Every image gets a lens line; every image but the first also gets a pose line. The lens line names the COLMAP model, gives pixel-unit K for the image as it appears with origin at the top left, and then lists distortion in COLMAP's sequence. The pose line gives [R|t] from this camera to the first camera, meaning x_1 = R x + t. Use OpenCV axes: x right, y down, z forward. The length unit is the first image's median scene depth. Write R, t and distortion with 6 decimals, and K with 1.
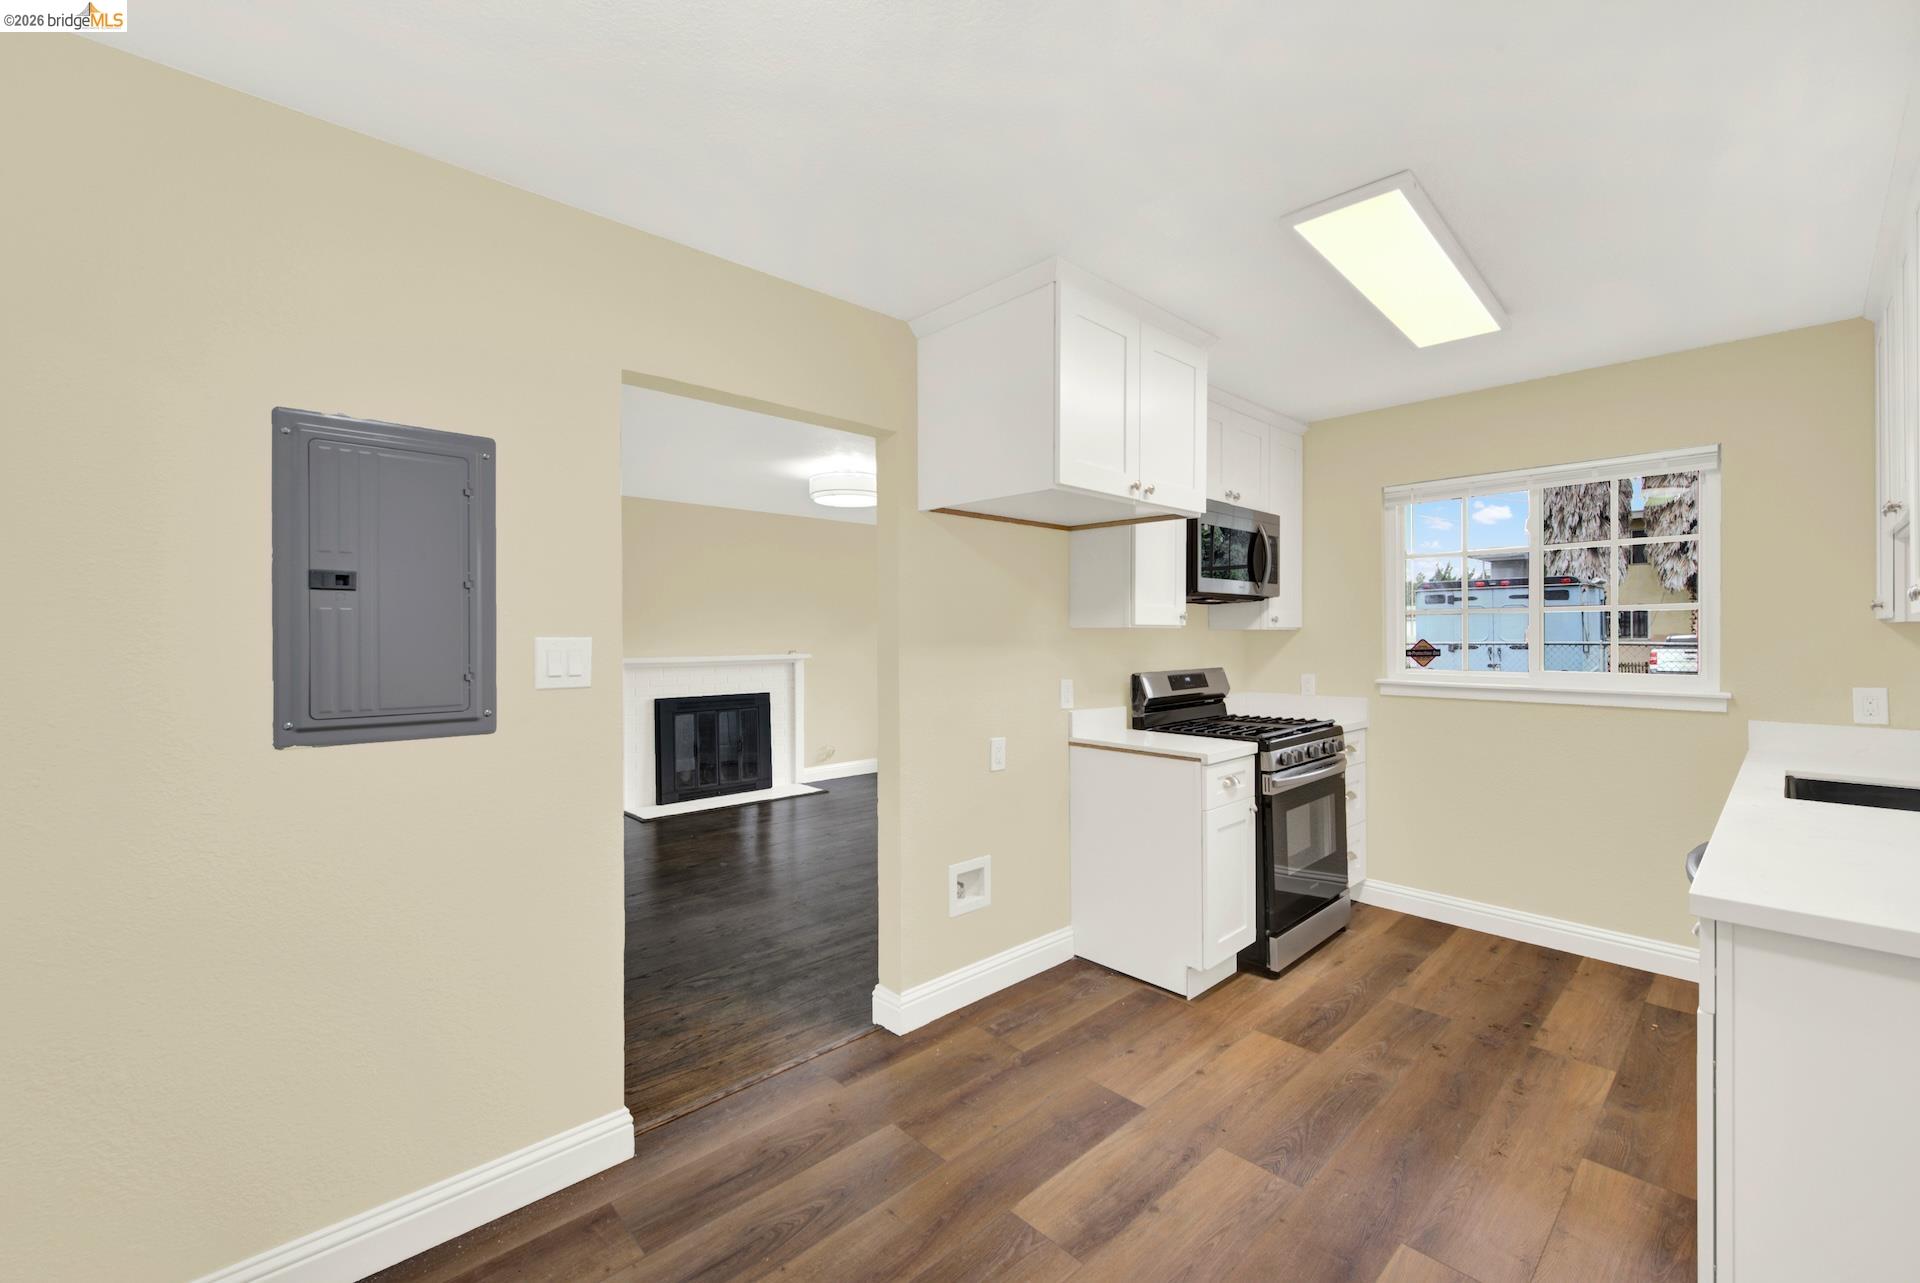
lens RADIAL K [[790.3, 0, 969.9], [0, 790.3, 634.5], [0, 0, 1]] dist [0.007418, -0.003951]
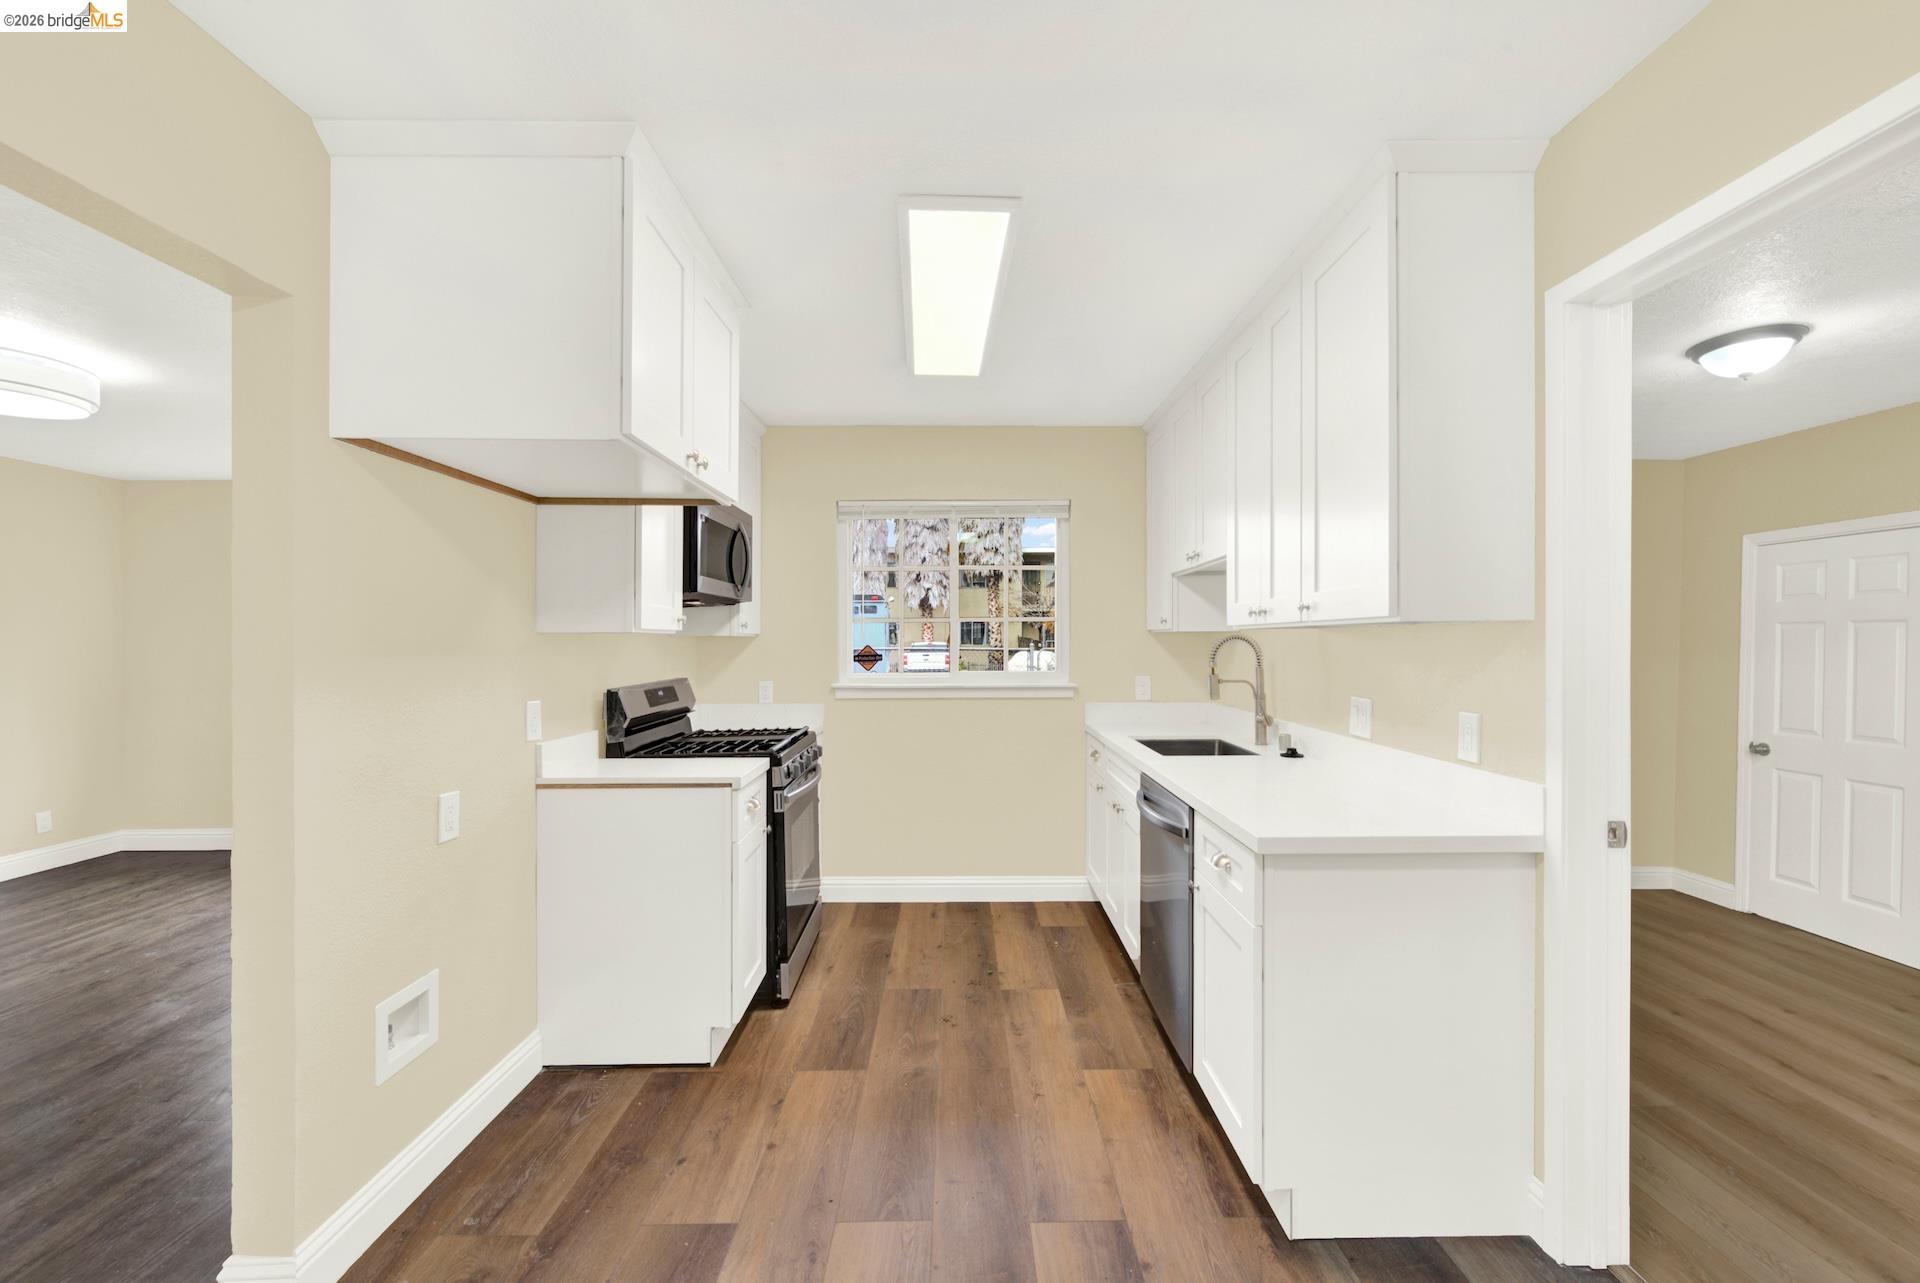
lens RADIAL K [[790.3, 0, 972.6], [0, 790.3, 642.5], [0, 0, 1]] dist [0.007418, -0.003951]
pose [[0.679006, -0.002469, 0.734128, -0.131748], [0.002992, 0.999995, 0.000596, 0.001828], [-0.734127, 0.001791, 0.679010, 0.169893]]
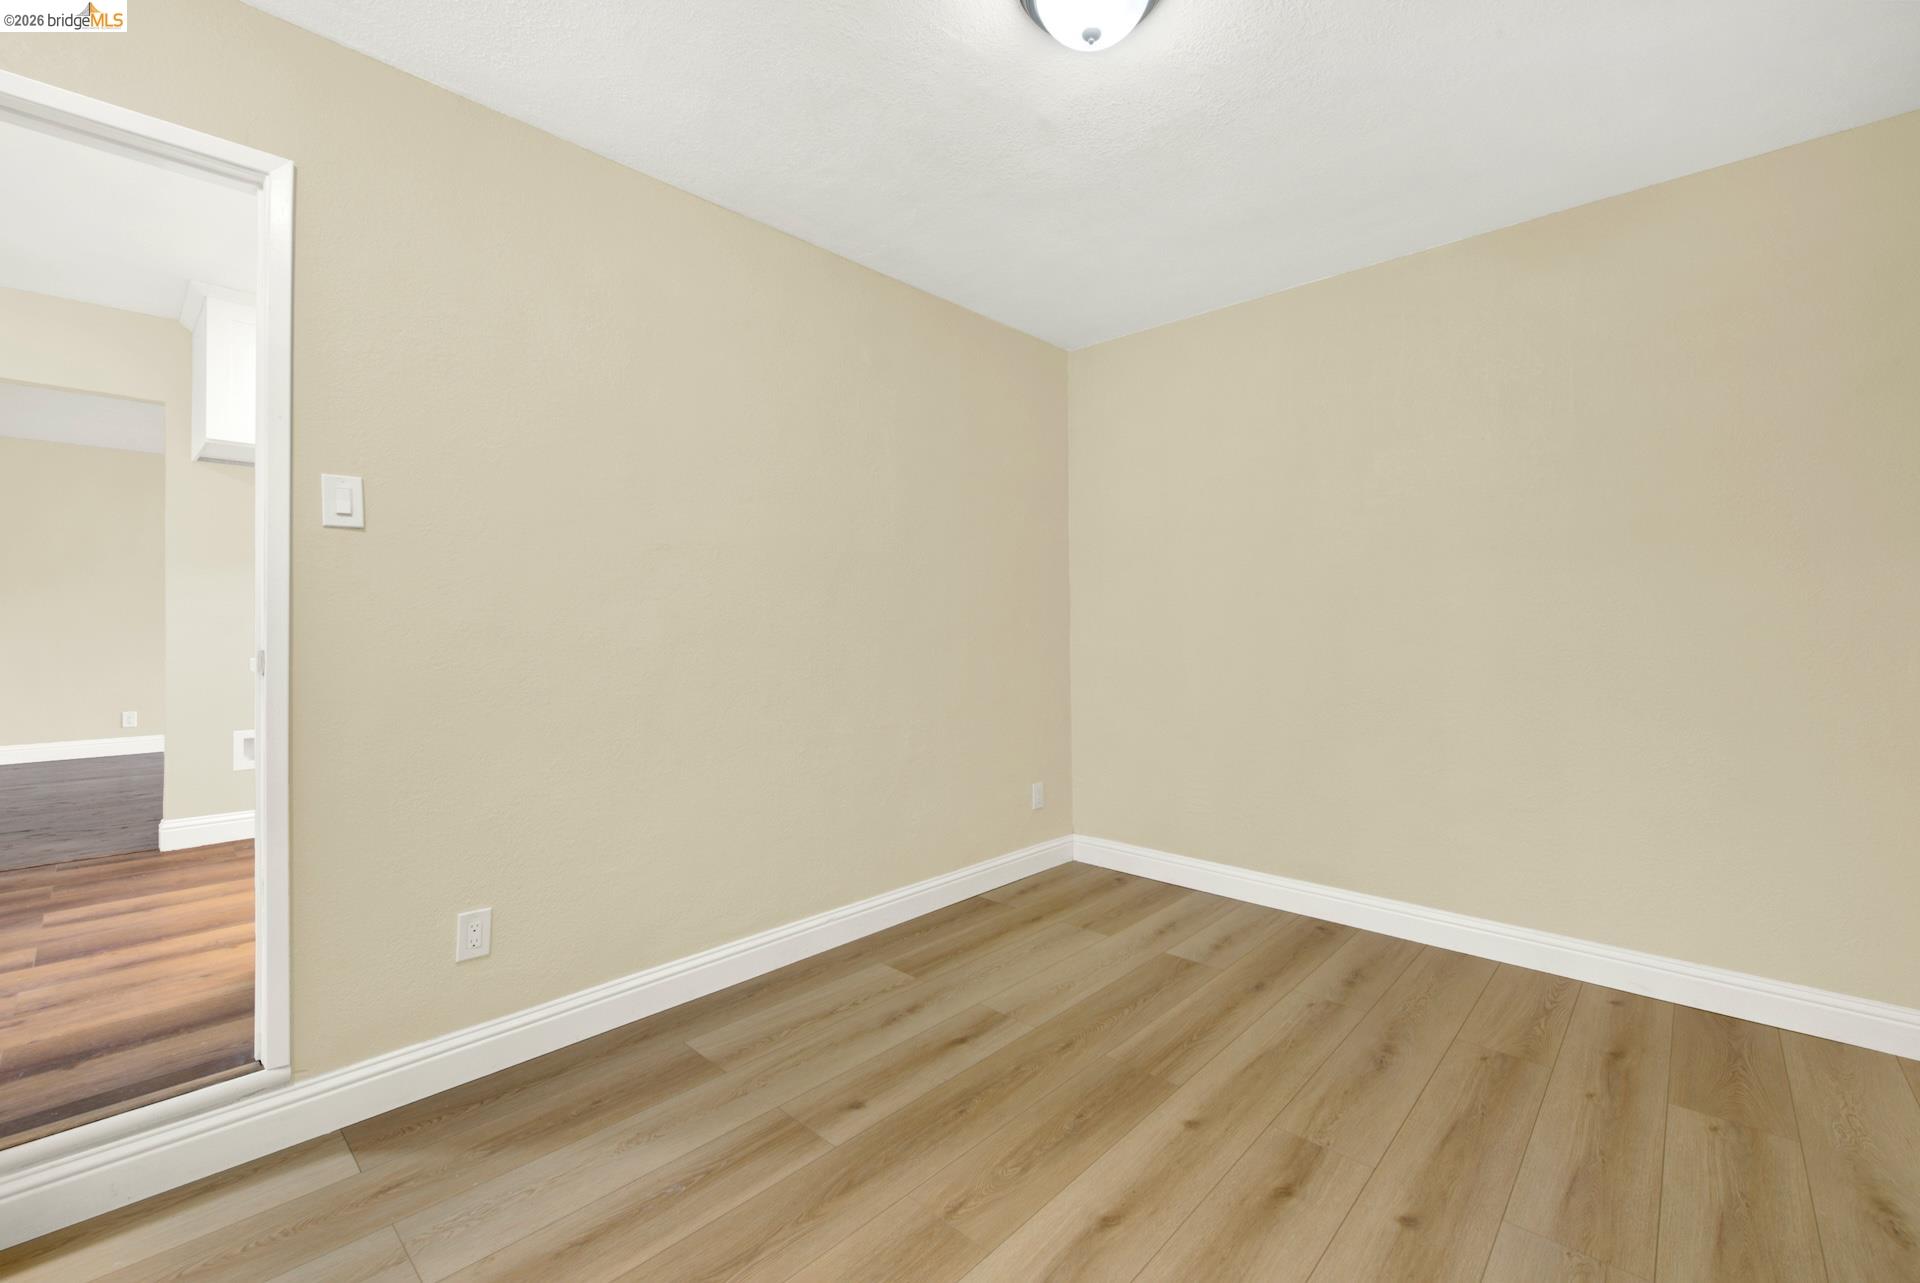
lens RADIAL K [[790.3, 0, 980.3], [0, 790.3, 635.1], [0, 0, 1]] dist [0.007418, -0.003951]
pose [[0.996789, 0.001525, 0.080061, 0.878212], [-0.001749, 0.999995, 0.002728, 0.094959], [-0.080057, -0.002859, 0.996786, -0.320721]]
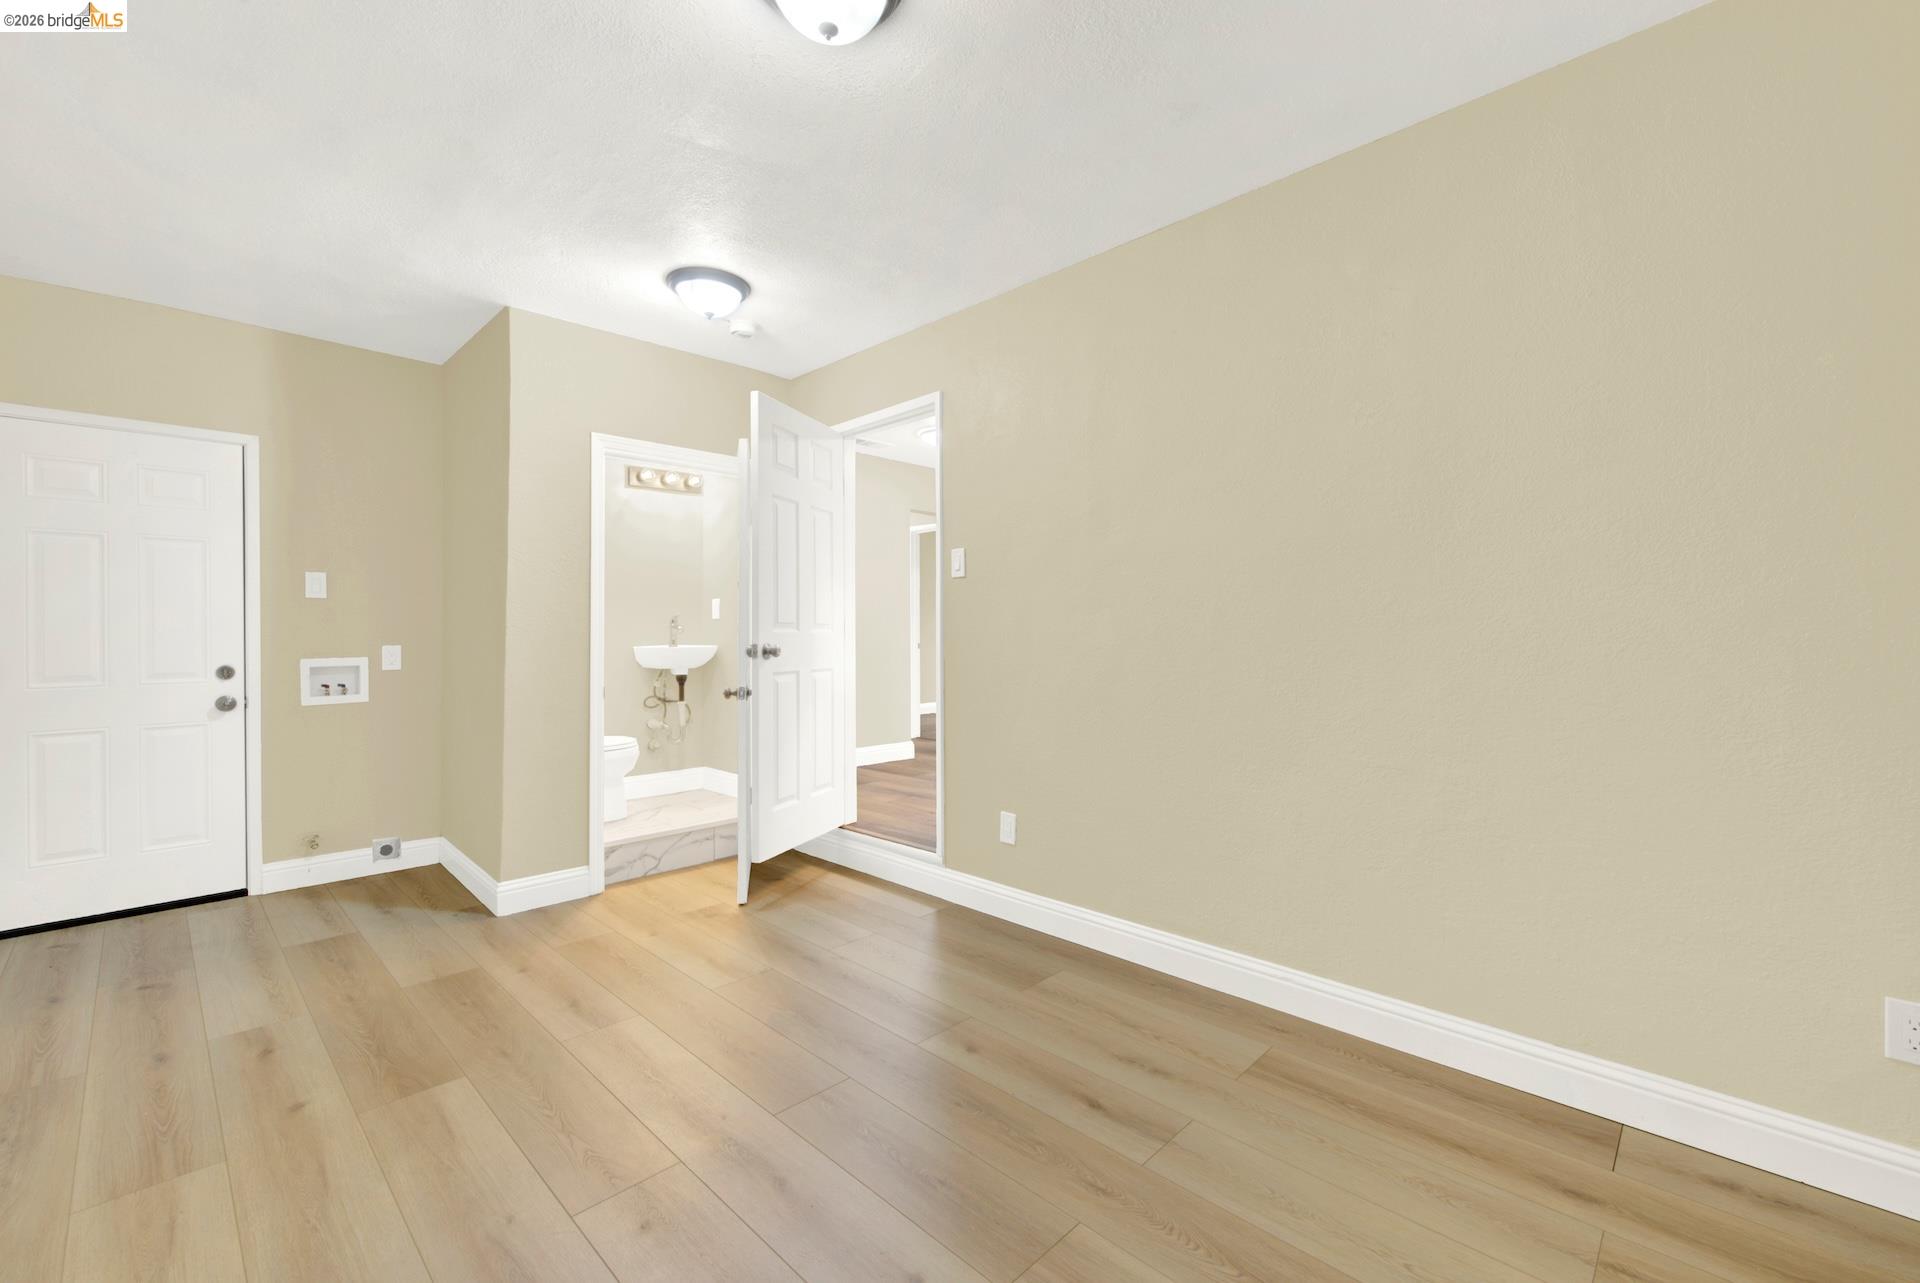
lens RADIAL K [[790.3, 0, 988.4], [0, 790.3, 635.1], [0, 0, 1]] dist [0.007418, -0.003951]
pose [[0.062607, -0.004825, -0.998027, 1.454834], [-0.005277, 0.999973, -0.005166, 0.101294], [0.998024, 0.005590, 0.062580, 0.202828]]
